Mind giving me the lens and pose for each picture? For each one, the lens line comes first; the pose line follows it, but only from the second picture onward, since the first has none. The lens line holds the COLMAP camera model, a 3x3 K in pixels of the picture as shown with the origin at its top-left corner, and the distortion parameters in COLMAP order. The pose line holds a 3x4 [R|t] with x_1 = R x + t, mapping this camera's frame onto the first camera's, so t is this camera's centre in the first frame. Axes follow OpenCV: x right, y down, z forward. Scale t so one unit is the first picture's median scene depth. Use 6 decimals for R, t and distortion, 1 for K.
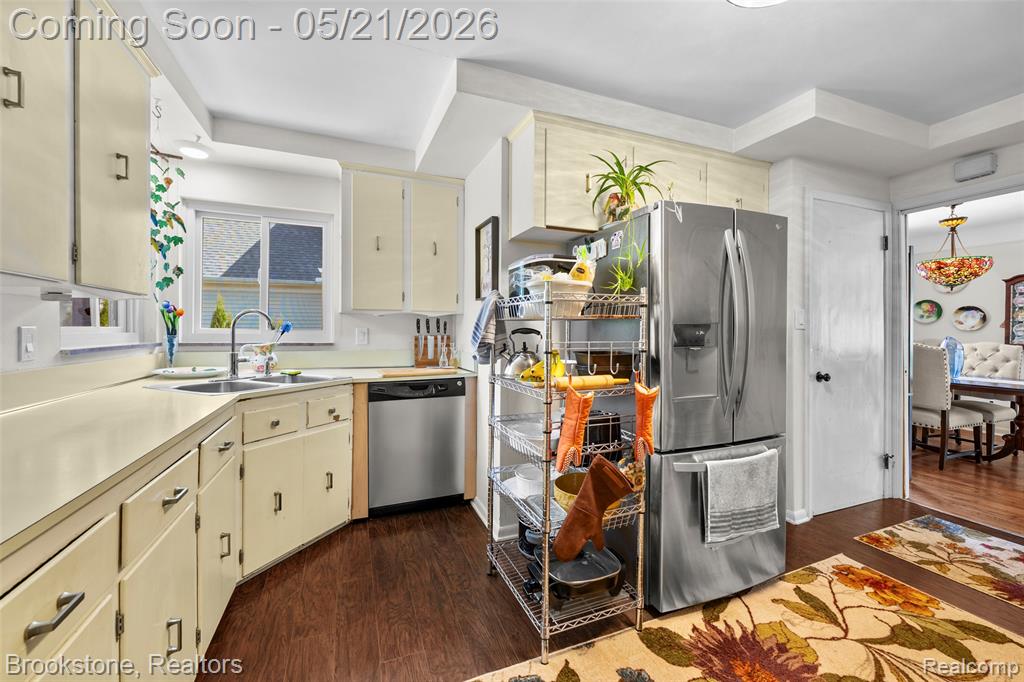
lens RADIAL K [[411.3, 0, 512.7], [0, 411.3, 331.4], [0, 0, 1]] dist [0.001525, 0.000054]
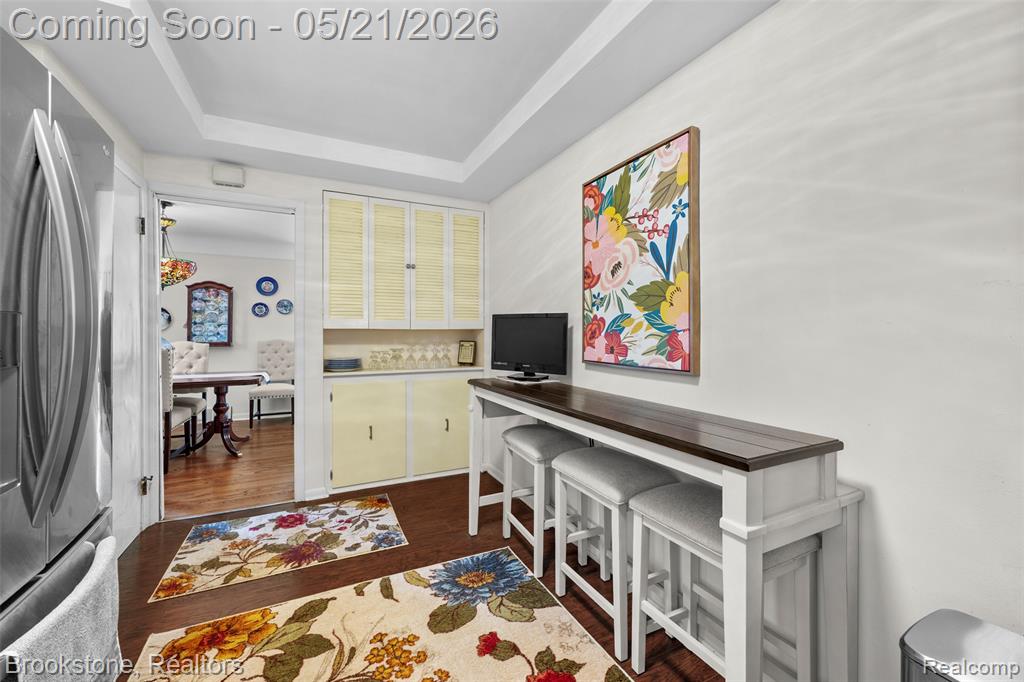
lens RADIAL K [[411.3, 0, 512.7], [0, 411.3, 331.4], [0, 0, 1]] dist [0.001525, 0.000054]
pose [[-0.071448, -0.002386, 0.997441, 0.021063], [0.003527, 0.999990, 0.002645, 0.000727], [-0.997438, 0.003707, -0.071439, 0.392238]]
